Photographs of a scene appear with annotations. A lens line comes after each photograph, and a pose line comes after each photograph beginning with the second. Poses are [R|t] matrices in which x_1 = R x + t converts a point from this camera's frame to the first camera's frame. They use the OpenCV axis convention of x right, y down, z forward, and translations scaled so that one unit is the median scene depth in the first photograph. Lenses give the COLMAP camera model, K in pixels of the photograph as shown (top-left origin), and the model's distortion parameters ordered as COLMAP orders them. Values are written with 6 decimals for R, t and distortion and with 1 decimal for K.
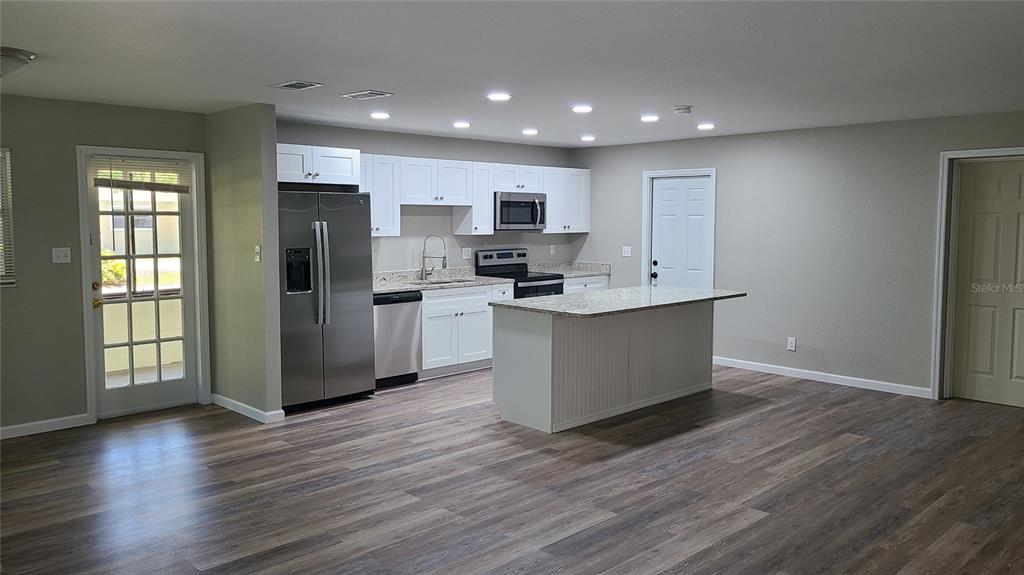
lens RADIAL K [[765.3, 0, 515.5], [0, 765.3, 273.3], [0, 0, 1]] dist [0.061524, -0.051805]
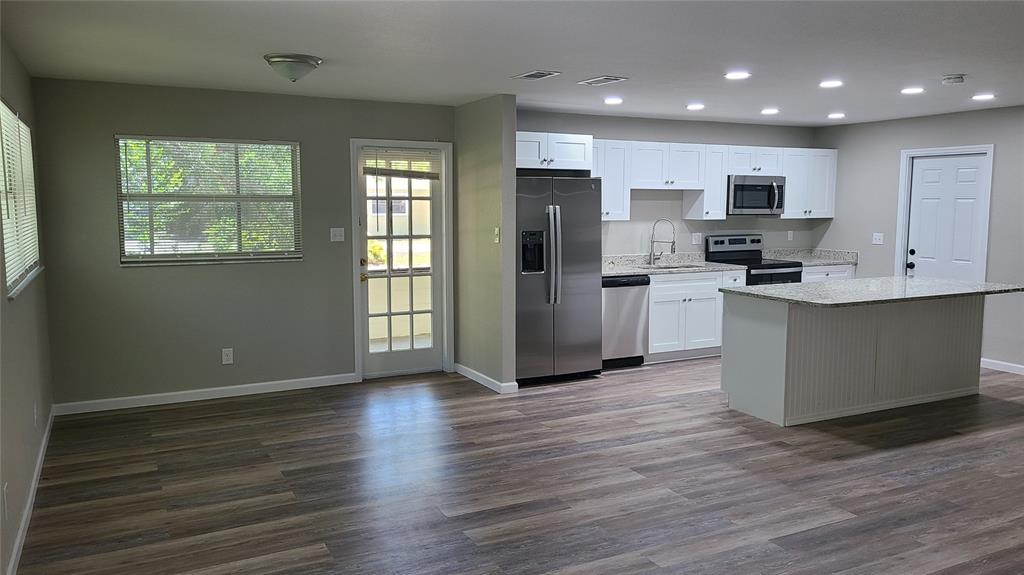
lens RADIAL K [[765.3, 0, 512.2], [0, 765.3, 282.4], [0, 0, 1]] dist [0.061524, -0.051805]
pose [[0.956319, 0.030882, -0.290689, -0.002969], [-0.022181, 0.999203, 0.033178, 0.004119], [0.291482, -0.025281, 0.956242, -0.016284]]
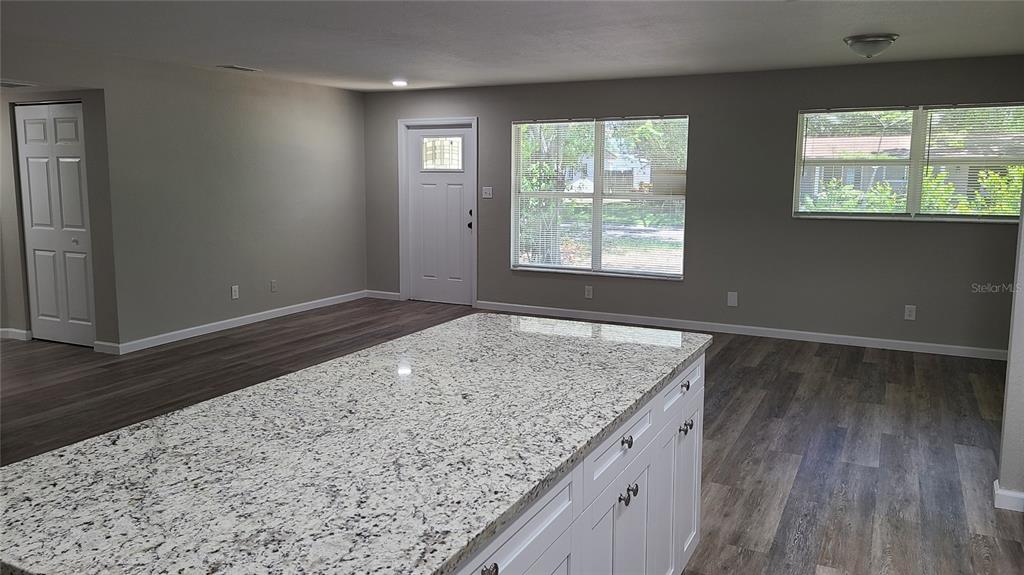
lens RADIAL K [[765.3, 0, 506.9], [0, 765.3, 284.8], [0, 0, 1]] dist [0.061524, -0.051805]
pose [[-0.946798, 0.040389, -0.319285, 0.249805], [-0.029081, 0.977298, 0.209862, -0.093332], [0.320513, 0.207982, -0.924129, 1.485910]]
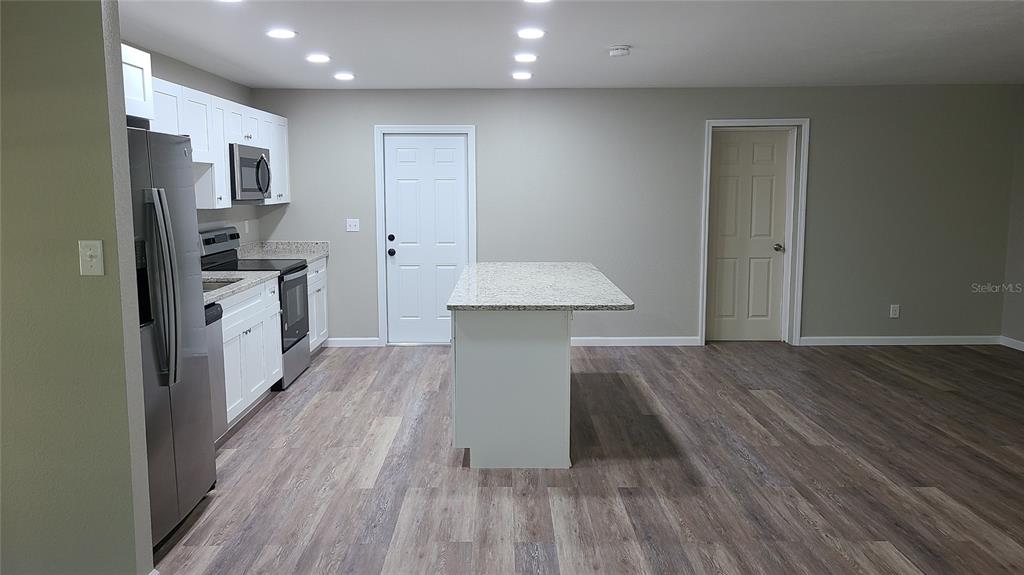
lens RADIAL K [[765.3, 0, 503.6], [0, 765.3, 278.1], [0, 0, 1]] dist [0.061524, -0.051805]
pose [[0.696698, -0.092013, 0.711439, -0.515999], [0.059278, 0.995732, 0.070732, -0.033589], [-0.714911, -0.007106, 0.699179, 0.523037]]
